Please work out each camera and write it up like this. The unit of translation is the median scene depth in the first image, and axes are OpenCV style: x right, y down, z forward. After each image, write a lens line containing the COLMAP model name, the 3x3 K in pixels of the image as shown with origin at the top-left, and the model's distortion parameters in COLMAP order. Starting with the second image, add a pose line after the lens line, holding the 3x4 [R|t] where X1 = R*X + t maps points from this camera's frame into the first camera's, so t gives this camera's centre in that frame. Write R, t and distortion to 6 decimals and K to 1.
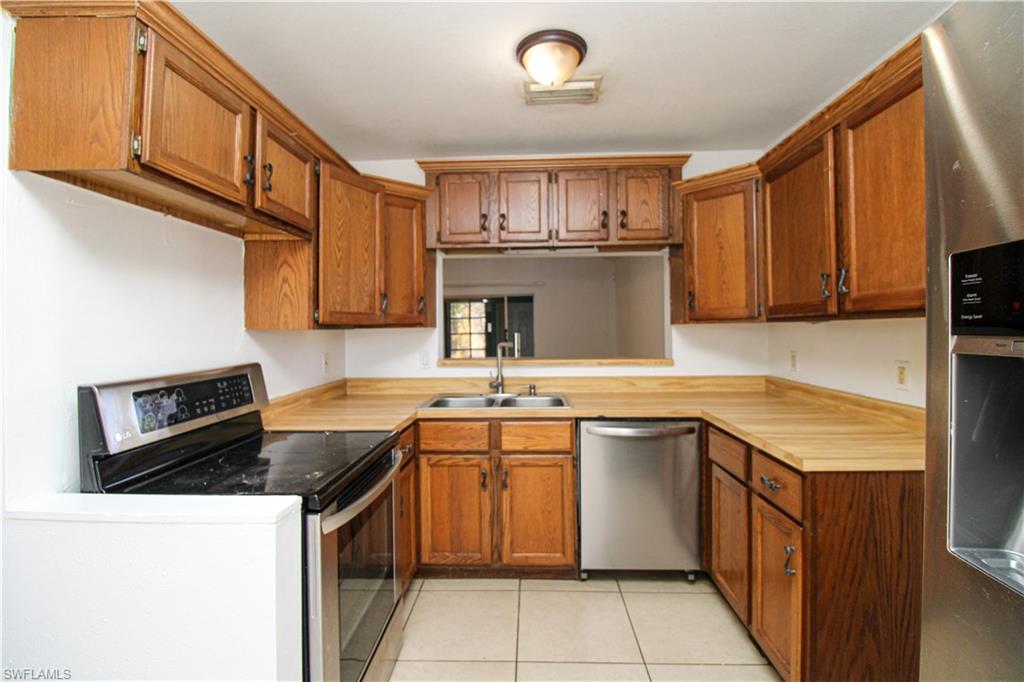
lens RADIAL K [[463.8, 0, 520.3], [0, 463.8, 325.7], [0, 0, 1]] dist [-0.009340, -0.007690]
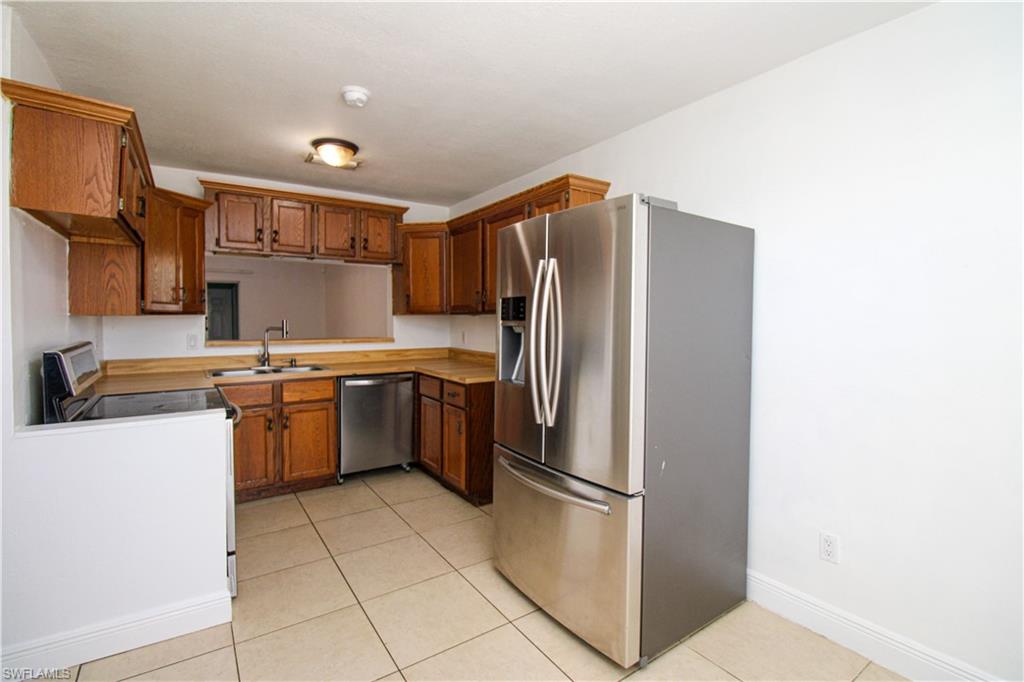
lens RADIAL K [[463.8, 0, 511.0], [0, 463.8, 327.8], [0, 0, 1]] dist [-0.009340, -0.007690]
pose [[0.807640, -0.001705, 0.589674, -0.310787], [-0.014894, 0.999618, 0.023289, -0.002405], [-0.589488, -0.027592, 0.807305, -0.544767]]
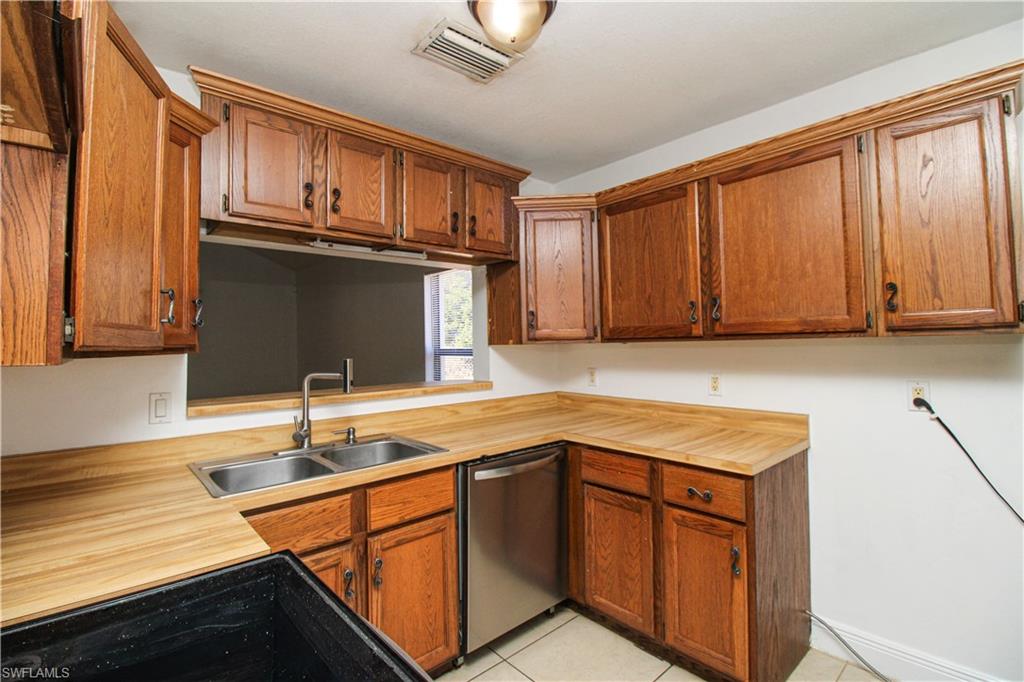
lens RADIAL K [[463.8, 0, 506.8], [0, 463.8, 328.0], [0, 0, 1]] dist [-0.009340, -0.007690]
pose [[0.729978, 0.018057, 0.683232, -0.366443], [0.007197, 0.999392, -0.034102, -0.005794], [-0.683433, 0.029811, 0.729405, 0.358015]]
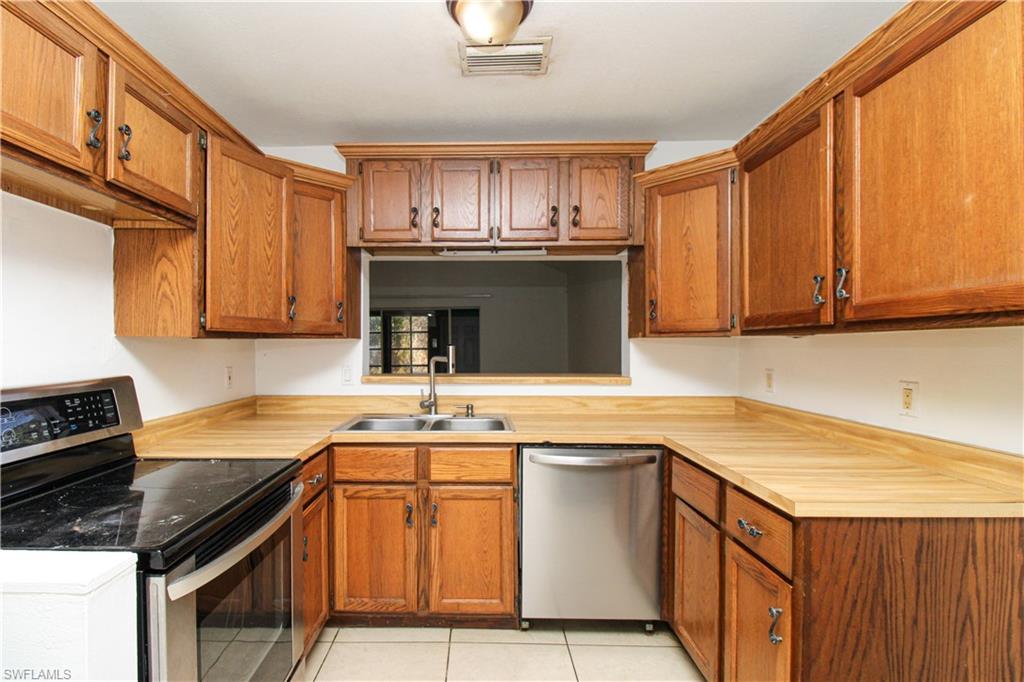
lens RADIAL K [[463.8, 0, 470.4], [0, 463.8, 350.9], [0, 0, 1]] dist [-0.009340, -0.007690]
pose [[0.999919, 0.010890, 0.006660, 0.024937], [-0.010997, 0.999806, 0.016323, 0.013057], [-0.006481, -0.016395, 0.999845, 0.143591]]
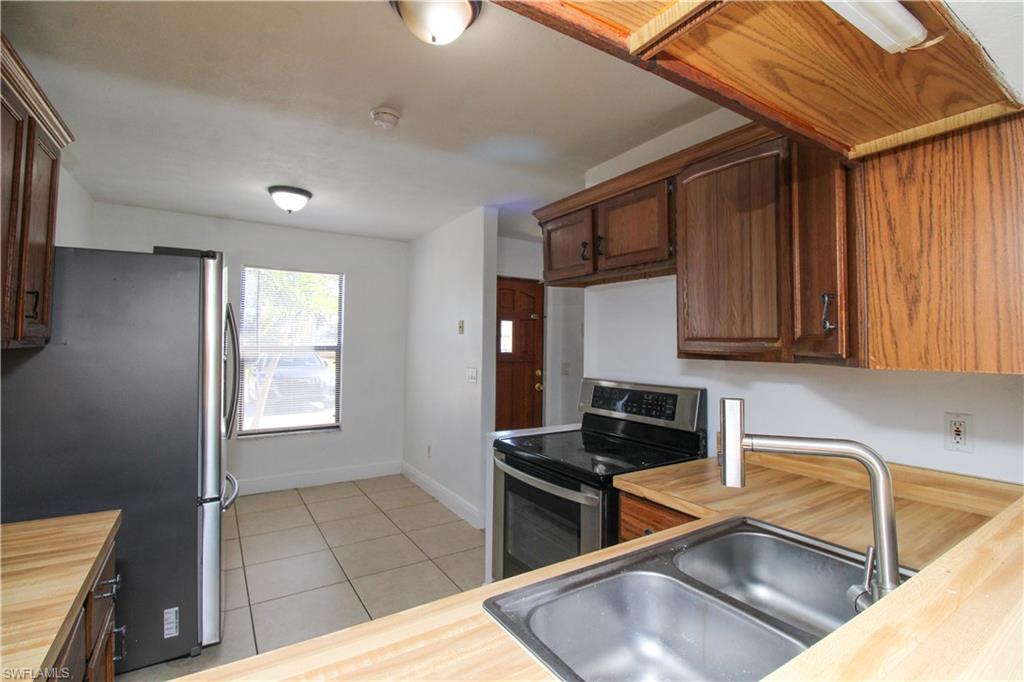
lens RADIAL K [[463.8, 0, 512.9], [0, 463.8, 331.8], [0, 0, 1]] dist [-0.009340, -0.007690]
pose [[-0.818082, -0.015131, -0.574902, 0.310837], [0.005136, 0.999422, -0.033613, -0.011414], [0.575078, -0.030451, -0.817531, 1.324299]]
